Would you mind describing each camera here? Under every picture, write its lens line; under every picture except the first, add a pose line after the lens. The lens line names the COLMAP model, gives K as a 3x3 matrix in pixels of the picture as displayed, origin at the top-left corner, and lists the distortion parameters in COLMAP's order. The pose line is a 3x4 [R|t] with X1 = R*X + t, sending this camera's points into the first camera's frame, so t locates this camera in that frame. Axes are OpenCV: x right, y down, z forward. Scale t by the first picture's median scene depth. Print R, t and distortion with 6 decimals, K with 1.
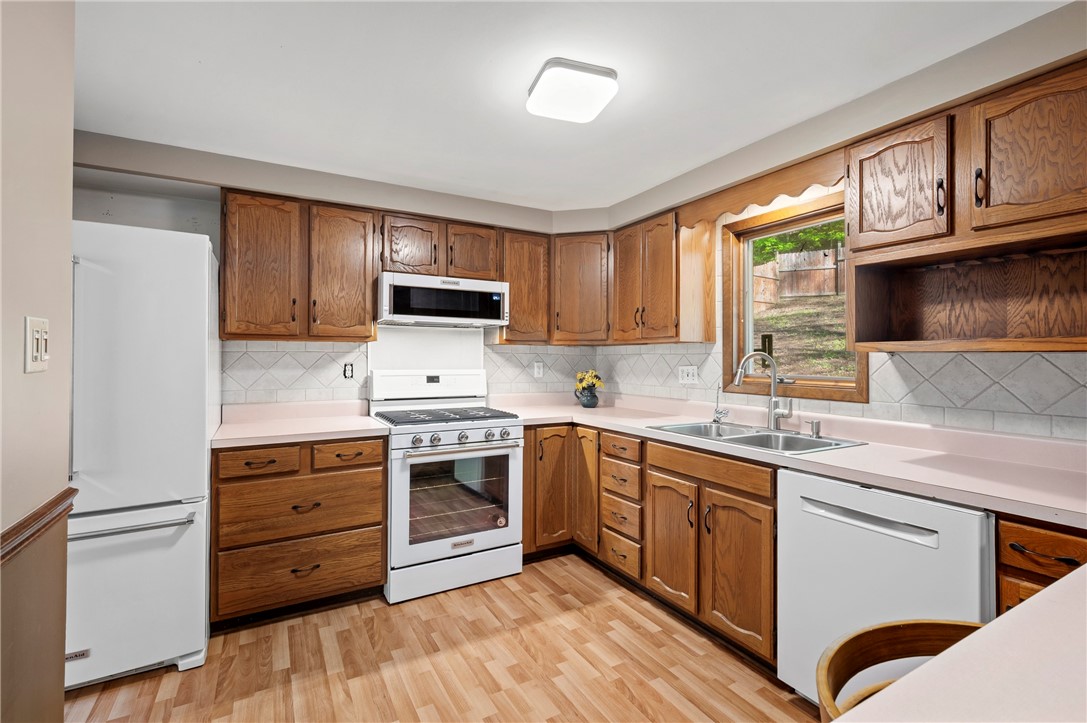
lens RADIAL K [[488.8, 0, 546.2], [0, 488.8, 355.0], [0, 0, 1]] dist [0.001706, 0.000206]
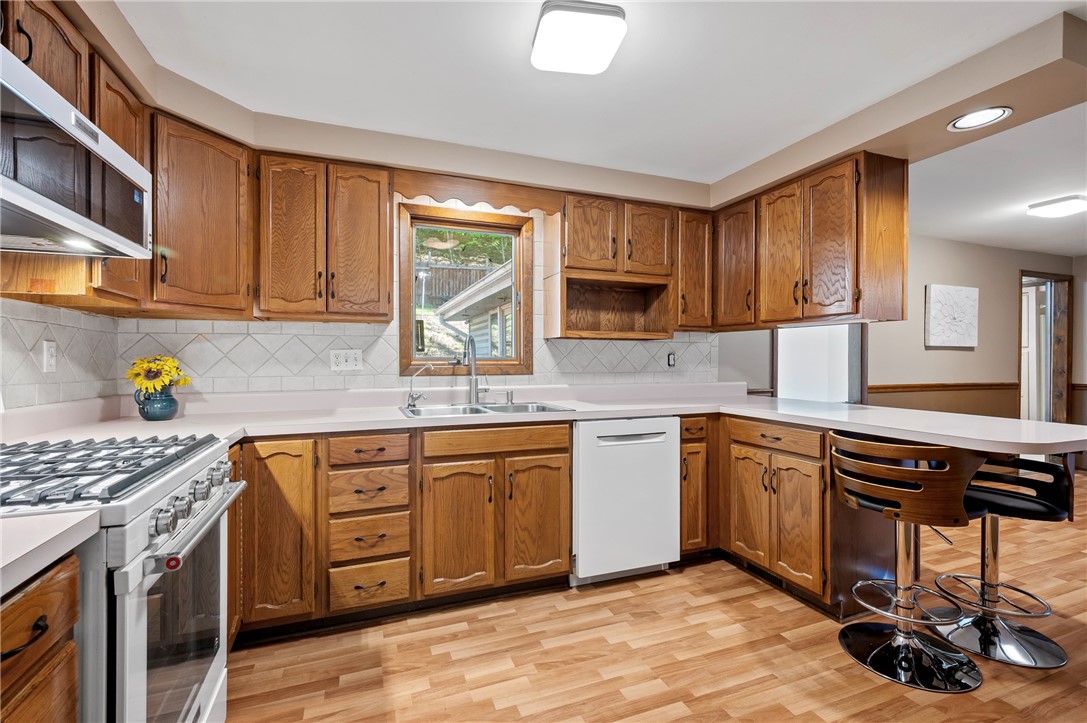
lens RADIAL K [[482.8, 0, 543.5], [0, 482.8, 361.5], [0, 0, 1]] dist [-0.000575, 0.000348]
pose [[0.152424, -0.008453, 0.988279, -0.647823], [-0.005131, 0.999943, 0.009344, 0.043927], [-0.988302, -0.006495, 0.152372, 0.695601]]
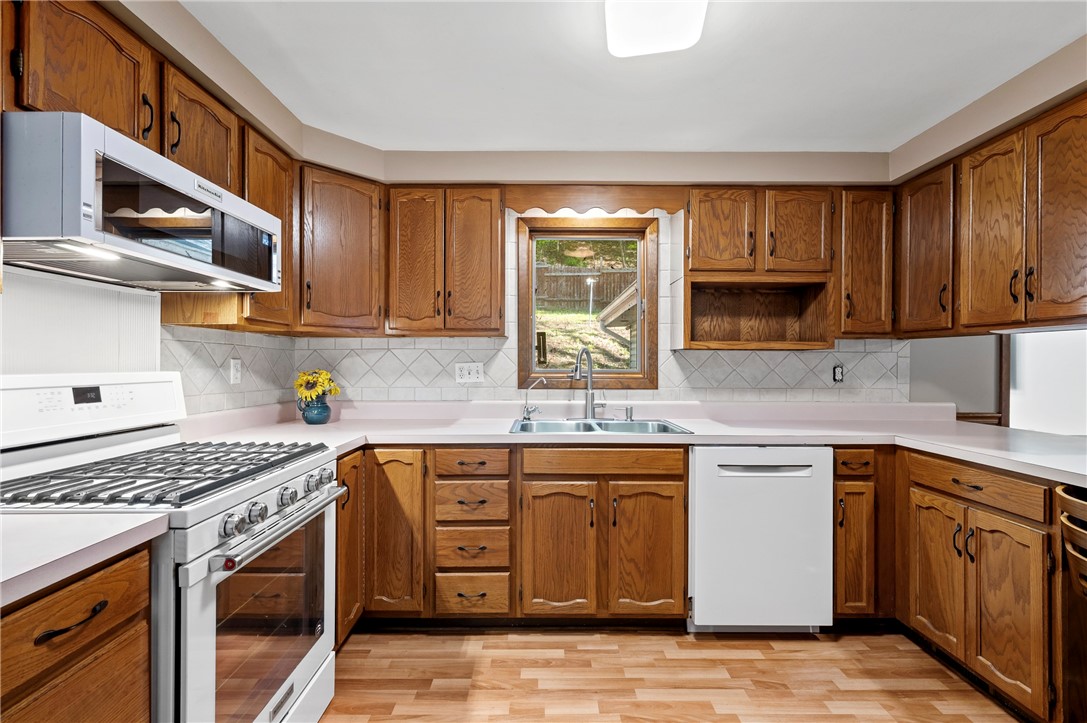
lens RADIAL K [[488.7, 0, 542.9], [0, 488.7, 364.4], [0, 0, 1]] dist [0.001206, 0.000300]
pose [[0.494900, -0.005295, 0.868934, -0.556834], [-0.006124, 0.999935, 0.009581, 0.020940], [-0.868928, -0.010063, 0.494836, 0.574874]]
